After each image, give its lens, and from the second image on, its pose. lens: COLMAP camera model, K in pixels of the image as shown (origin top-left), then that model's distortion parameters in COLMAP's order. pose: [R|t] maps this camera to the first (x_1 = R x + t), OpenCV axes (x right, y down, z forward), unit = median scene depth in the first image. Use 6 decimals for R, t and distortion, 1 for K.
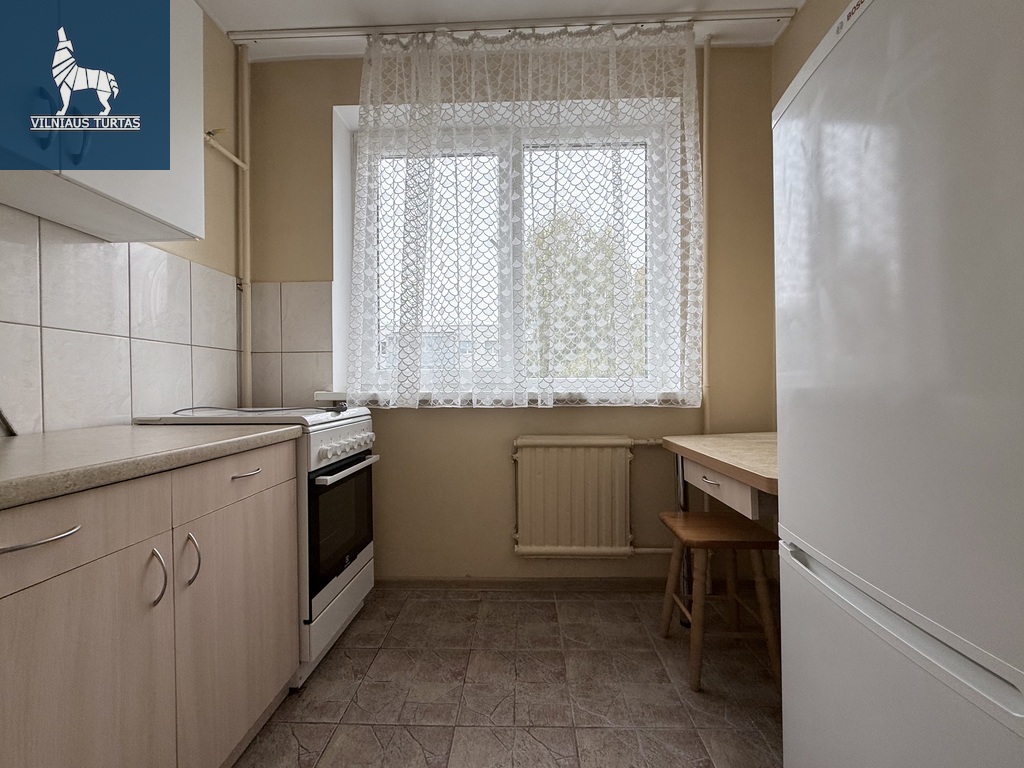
lens RADIAL K [[410.9, 0, 511.8], [0, 410.9, 386.6], [0, 0, 1]] dist [0.001464, 0.000180]
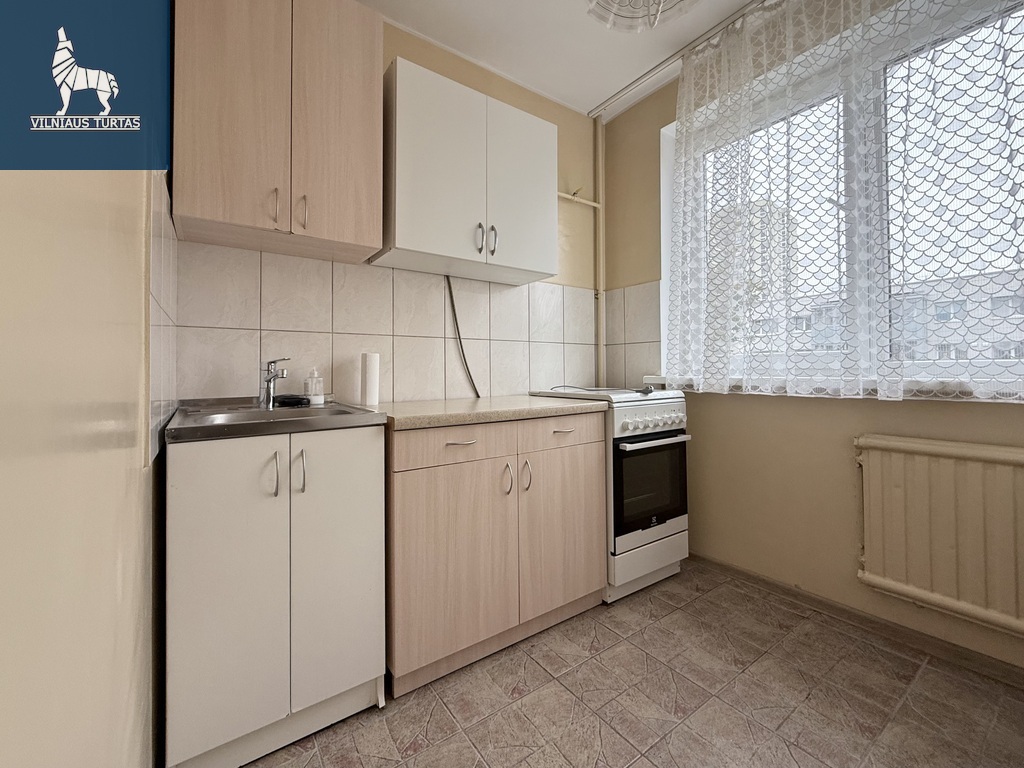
lens RADIAL K [[423.6, 0, 511.1], [0, 423.6, 359.2], [0, 0, 1]] dist [-0.000017, -0.000170]
pose [[0.611156, -0.019876, -0.791260, 0.279091], [-0.000293, 0.999679, -0.025337, -0.005702], [0.791510, 0.015717, 0.610954, -0.058772]]
